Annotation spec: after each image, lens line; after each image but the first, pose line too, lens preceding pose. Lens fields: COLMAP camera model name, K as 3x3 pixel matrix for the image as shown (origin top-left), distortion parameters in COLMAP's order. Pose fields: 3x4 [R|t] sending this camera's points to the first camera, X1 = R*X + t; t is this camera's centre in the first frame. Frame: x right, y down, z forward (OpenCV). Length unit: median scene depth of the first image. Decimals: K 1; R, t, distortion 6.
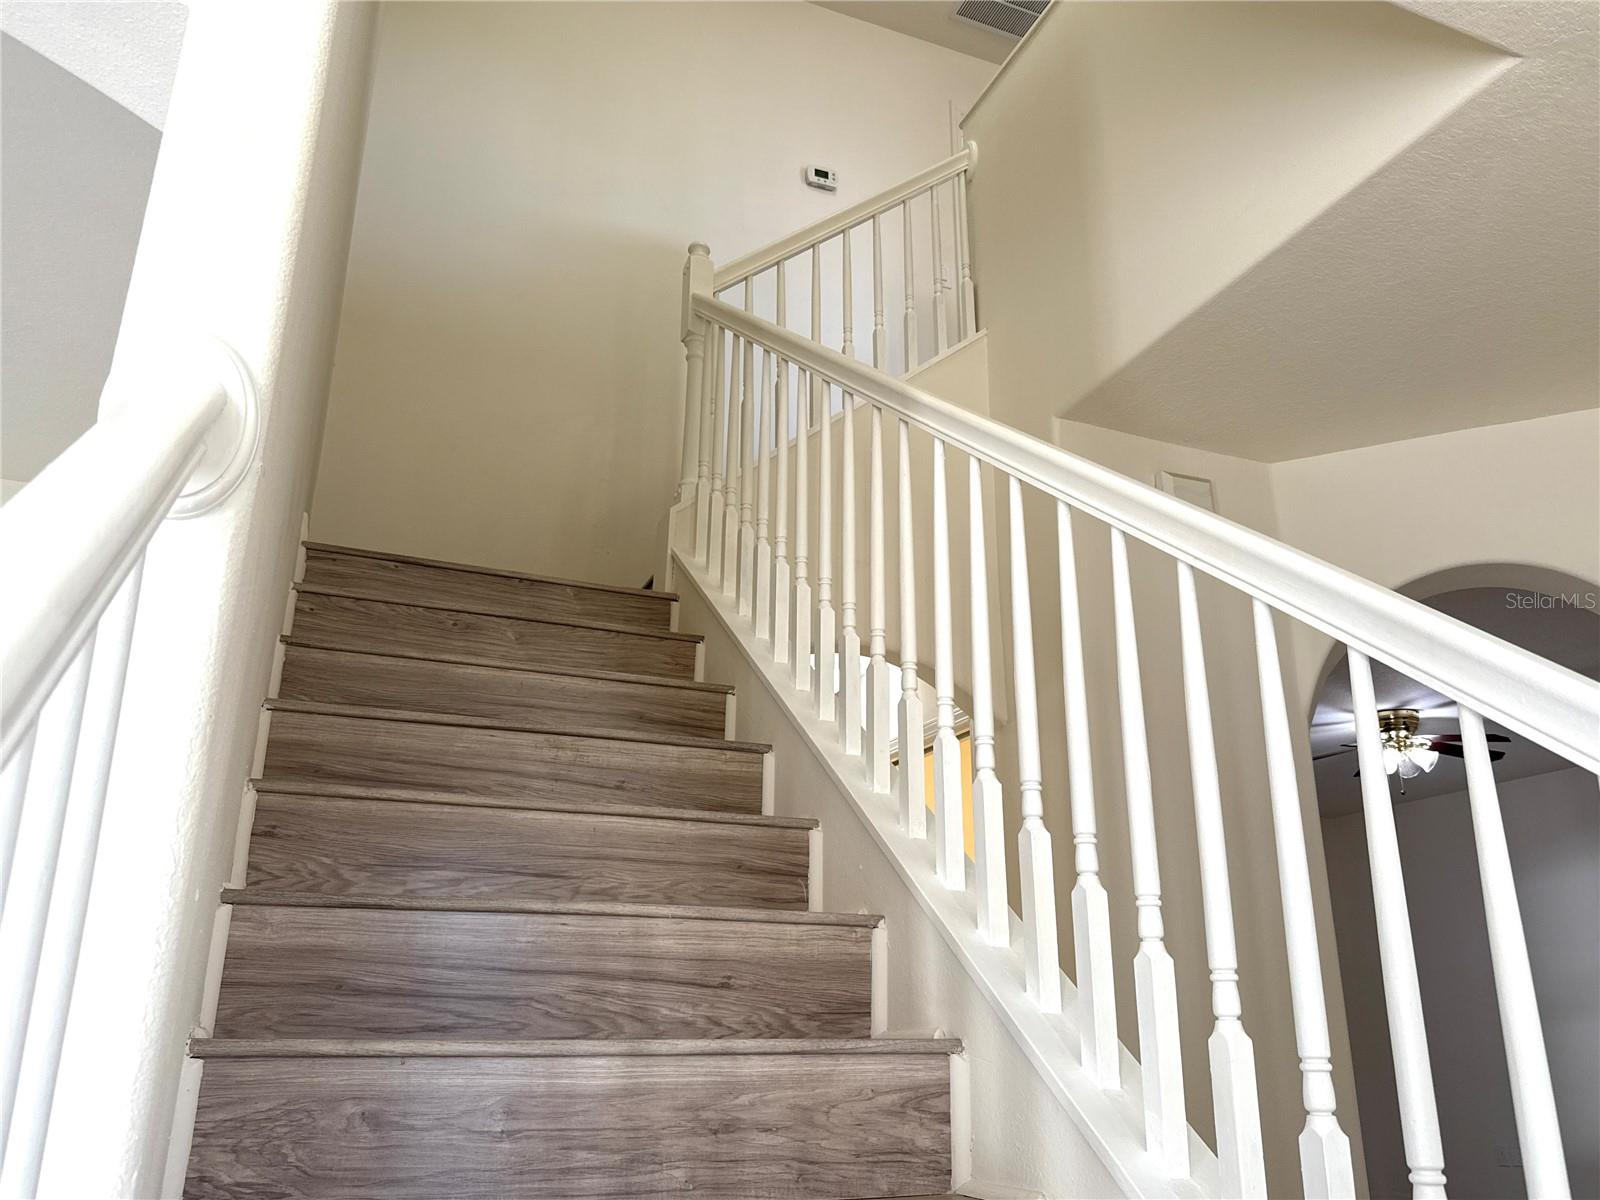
lens RADIAL K [[1214.8, 0, 800.0], [0, 1214.8, 600.0], [0, 0, 1]] dist [0.004490, -0.003453]
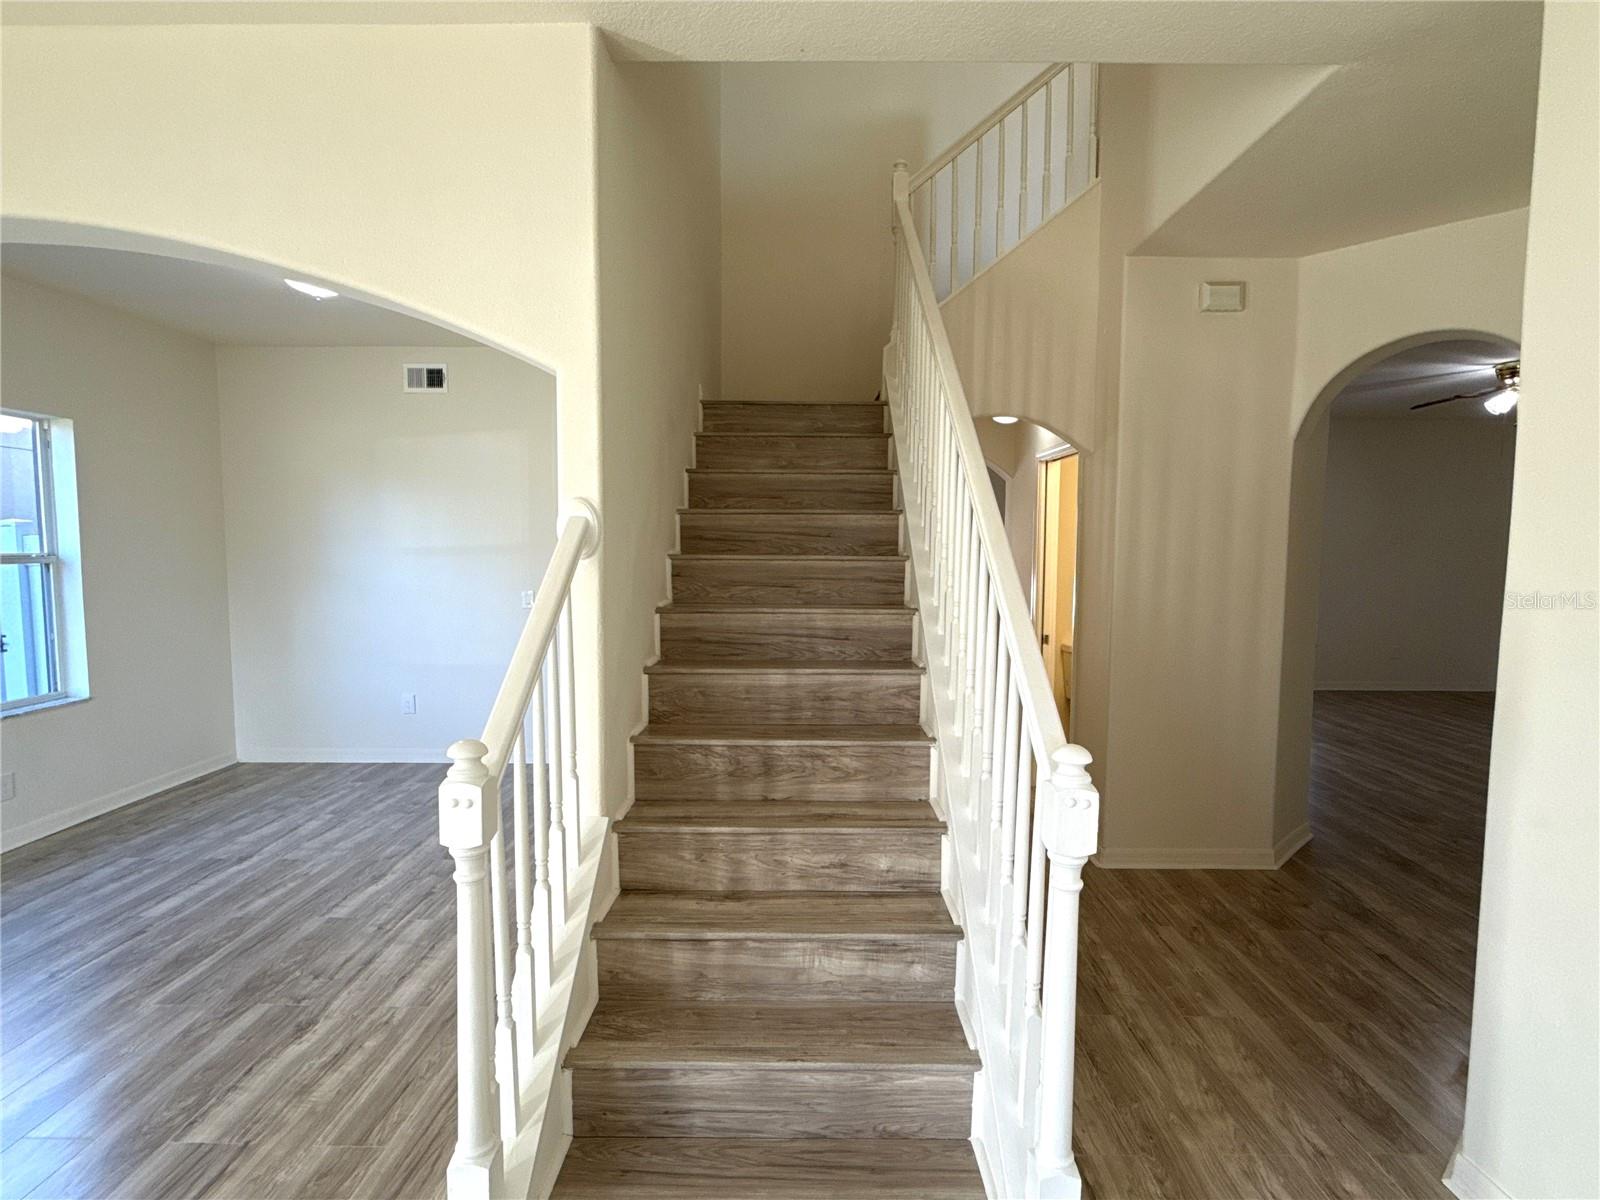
lens RADIAL K [[828.9, 0, 800.0], [0, 828.9, 600.0], [0, 0, 1]] dist [0.000052, -0.000026]
pose [[0.918638, 0.025339, -0.394288, 0.529381], [0.134135, 0.918670, 0.371556, -0.404423], [0.371635, -0.394213, 0.840526, -0.428706]]
